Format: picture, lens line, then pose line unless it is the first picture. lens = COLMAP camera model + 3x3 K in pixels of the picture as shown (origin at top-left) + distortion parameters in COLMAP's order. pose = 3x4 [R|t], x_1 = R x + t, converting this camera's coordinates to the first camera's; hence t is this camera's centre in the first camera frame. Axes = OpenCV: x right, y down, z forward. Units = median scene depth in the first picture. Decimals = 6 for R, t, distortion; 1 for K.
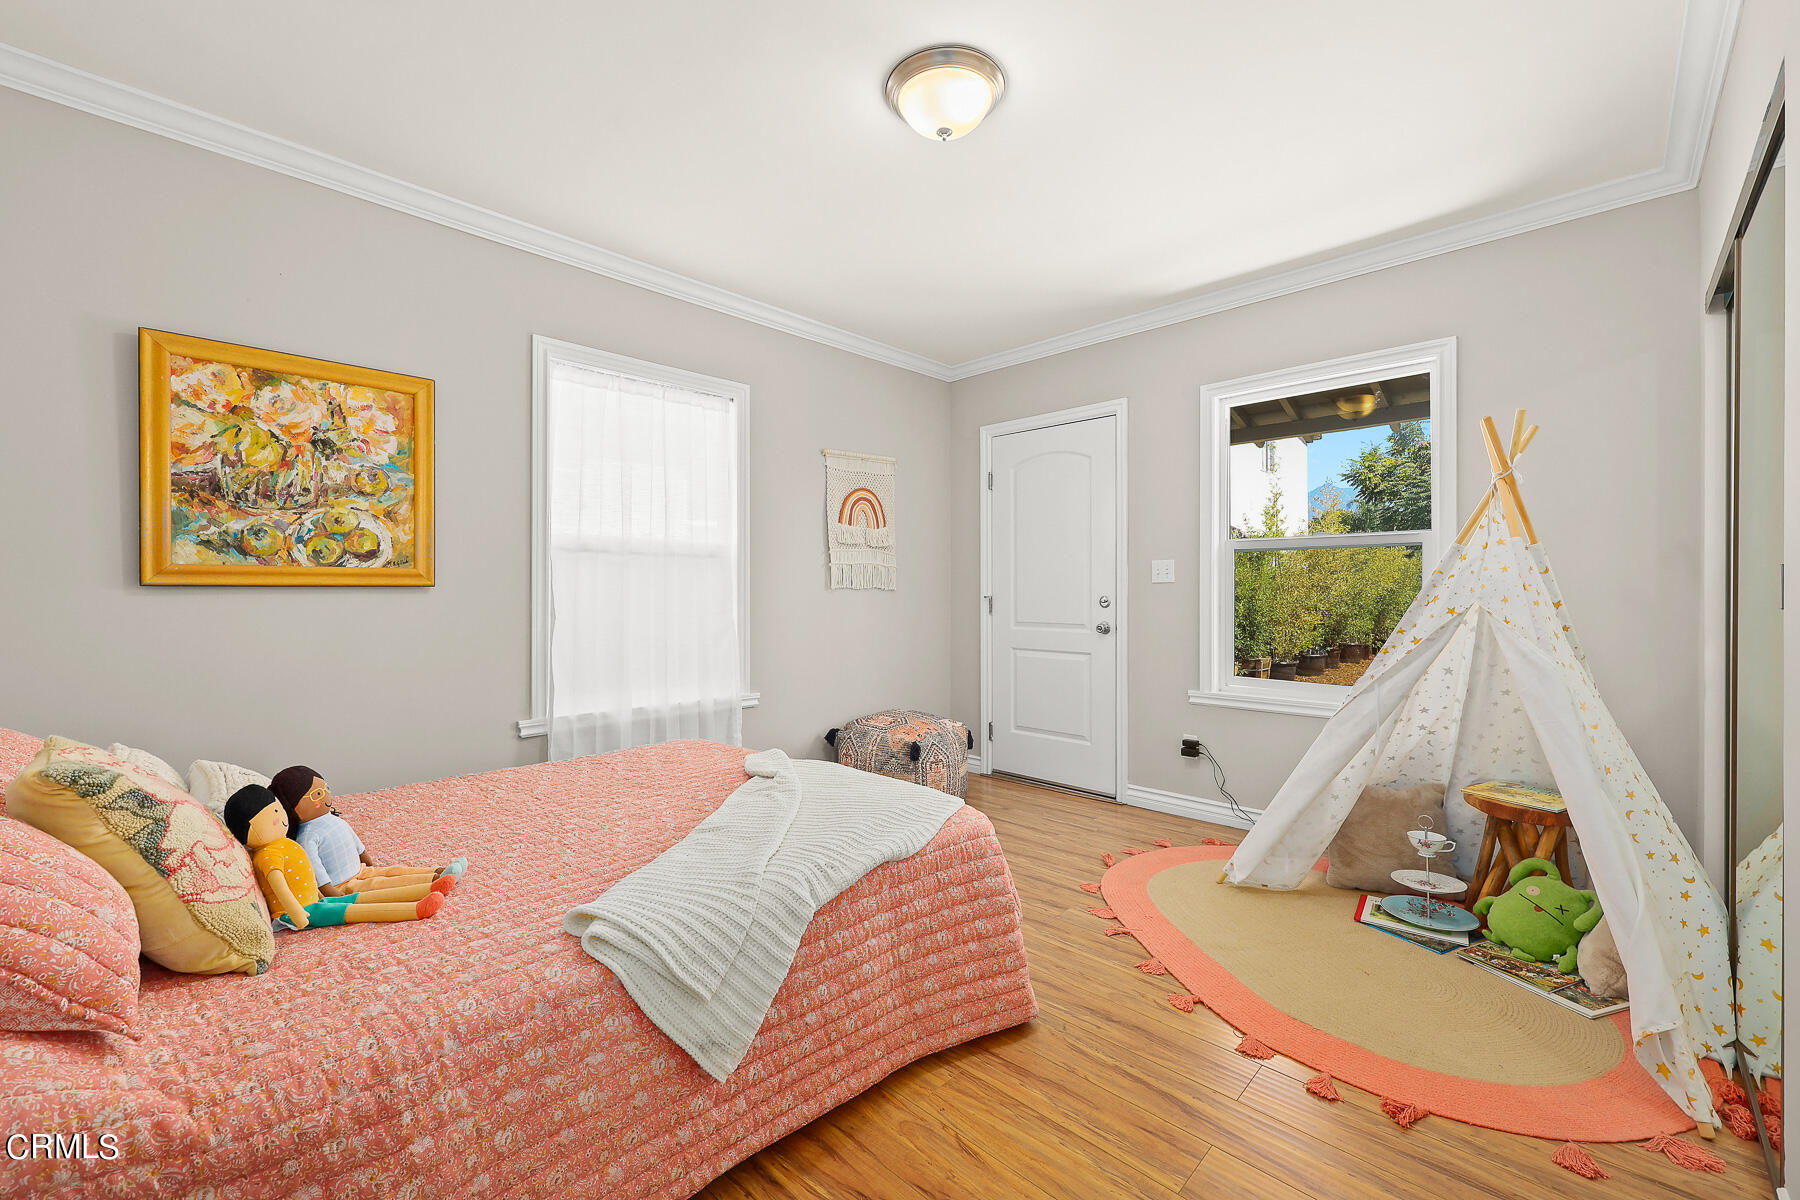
lens RADIAL K [[746.3, 0, 913.2], [0, 746.3, 595.4], [0, 0, 1]] dist [0.000696, 0.000488]
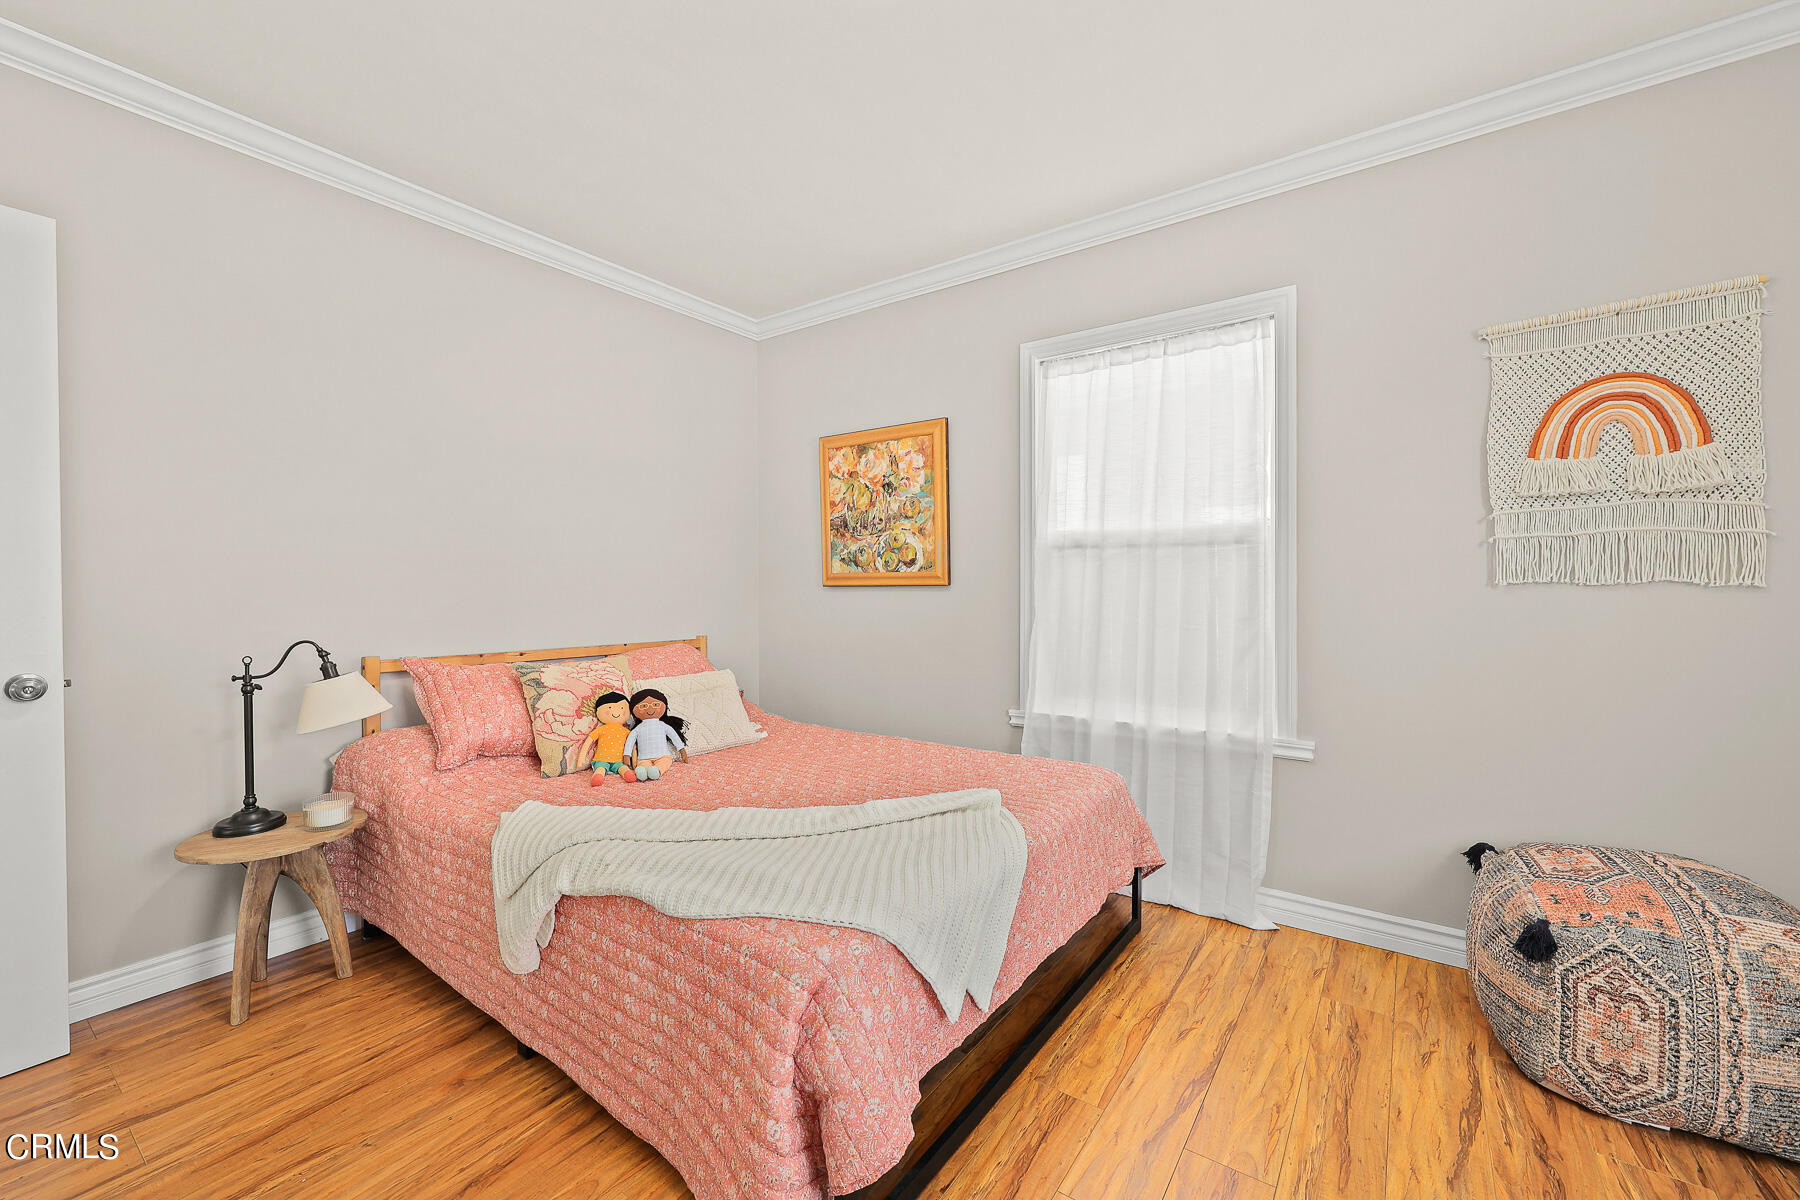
lens RADIAL K [[746.3, 0, 908.1], [0, 746.3, 596.7], [0, 0, 1]] dist [0.000696, 0.000488]
pose [[0.120854, 0.013939, -0.992572, 0.623053], [-0.001501, 0.999903, 0.013859, -0.011534], [0.992669, -0.000185, 0.120864, 0.858259]]
